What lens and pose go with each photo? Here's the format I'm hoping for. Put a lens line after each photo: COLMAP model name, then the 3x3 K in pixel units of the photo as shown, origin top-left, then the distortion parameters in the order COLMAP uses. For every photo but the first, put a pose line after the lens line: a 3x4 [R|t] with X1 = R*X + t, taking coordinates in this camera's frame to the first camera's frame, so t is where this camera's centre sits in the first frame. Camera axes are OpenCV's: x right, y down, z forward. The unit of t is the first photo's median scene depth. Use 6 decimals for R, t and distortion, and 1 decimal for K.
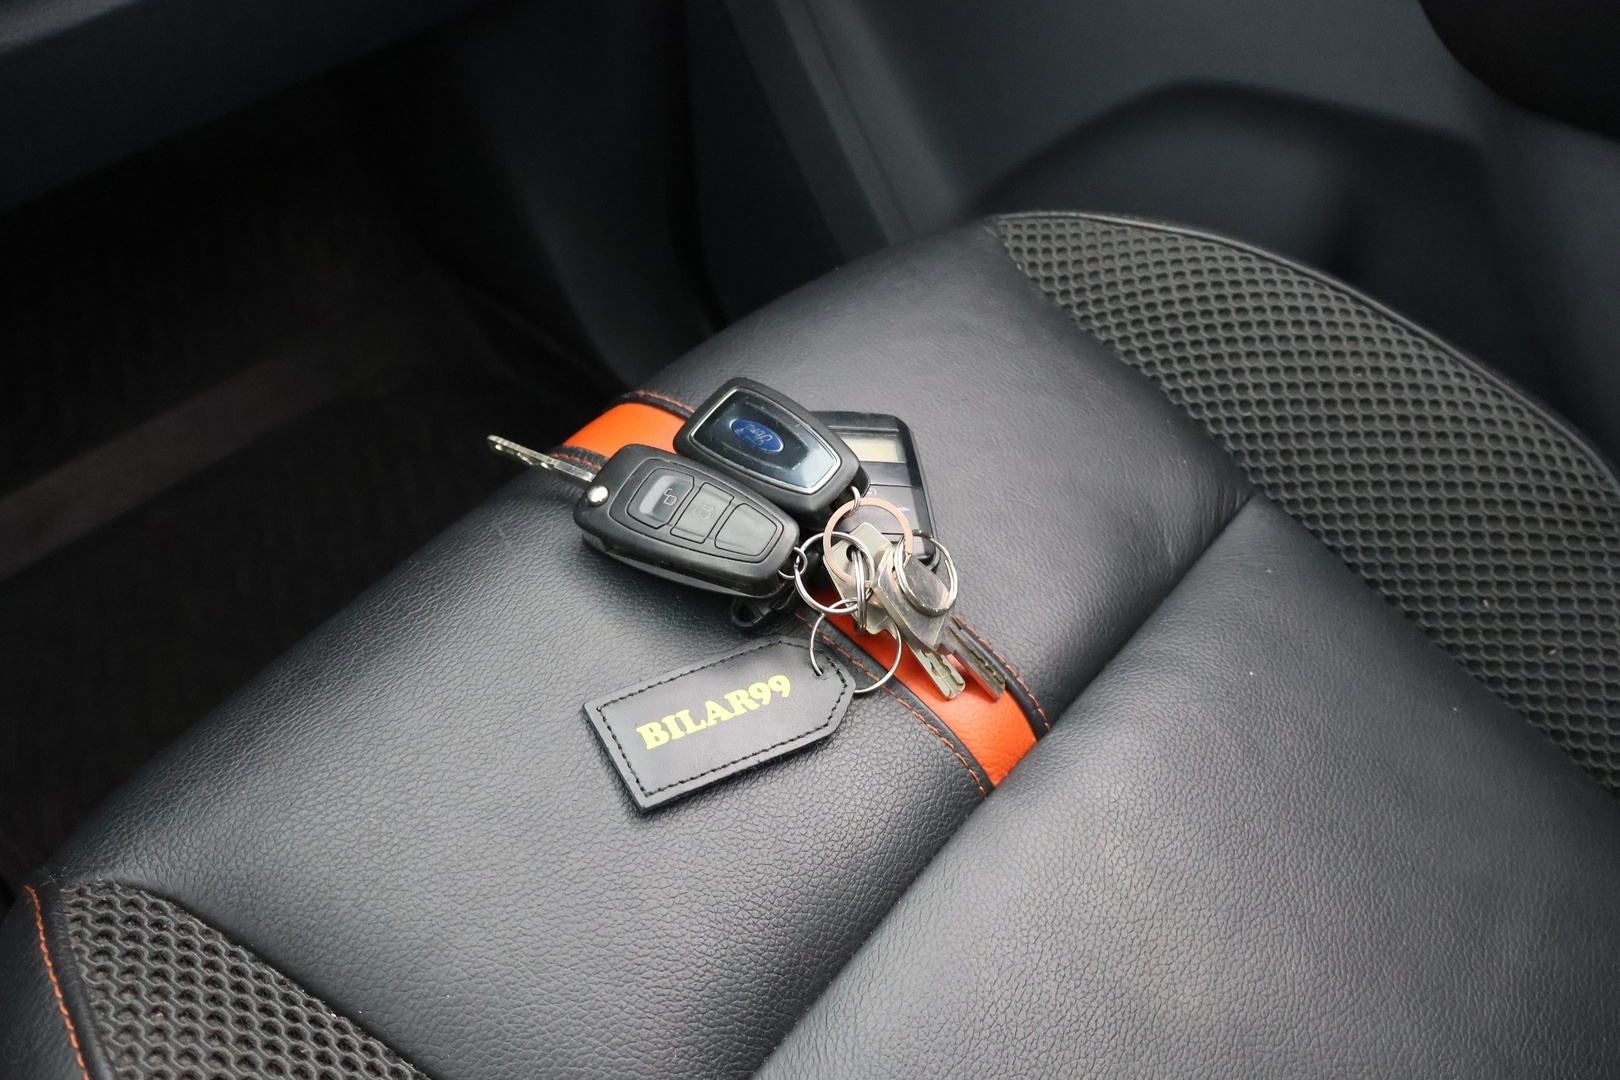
lens RADIAL K [[1461.9, 0, 810.2], [0, 1461.9, 544.4], [0, 0, 1]] dist [0.045541, 0.005112]
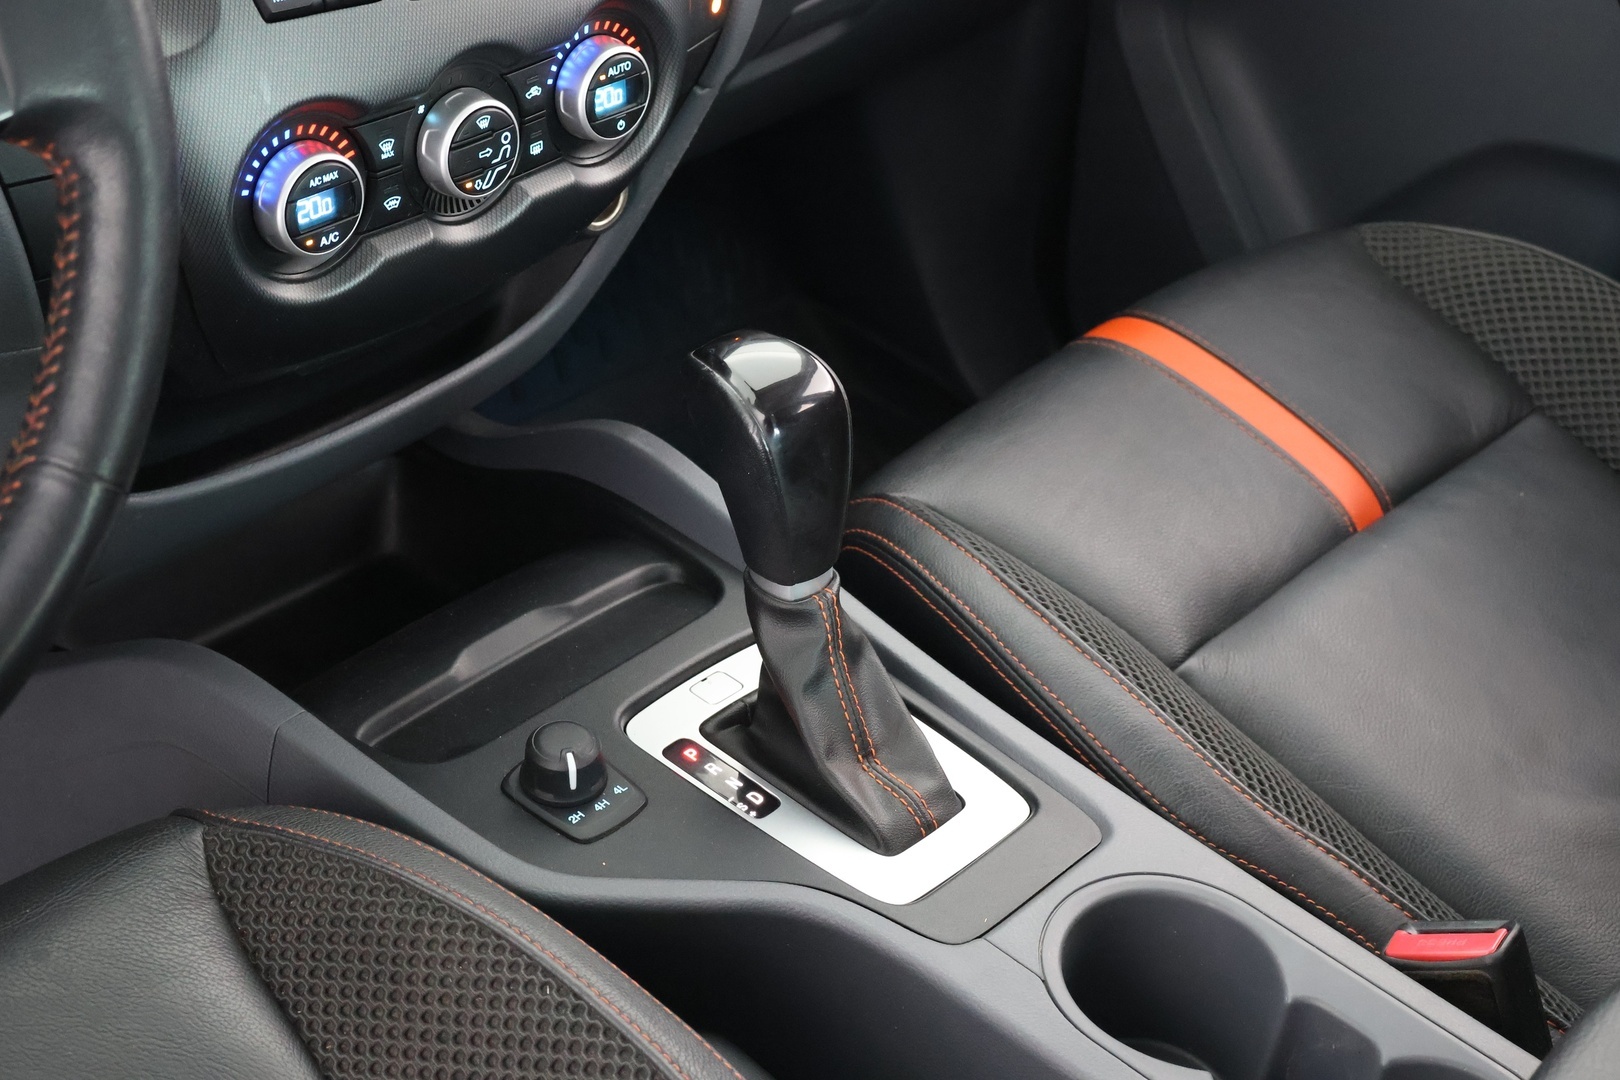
lens RADIAL K [[2555.1, 0, 817.2], [0, 2555.1, 543.0], [0, 0, 1]] dist [0.017098, 0.000000]
pose [[0.997140, 0.039682, -0.064314, -0.236060], [-0.048482, 0.988732, -0.141630, 0.480670], [0.057969, 0.144344, 0.987828, -1.498959]]
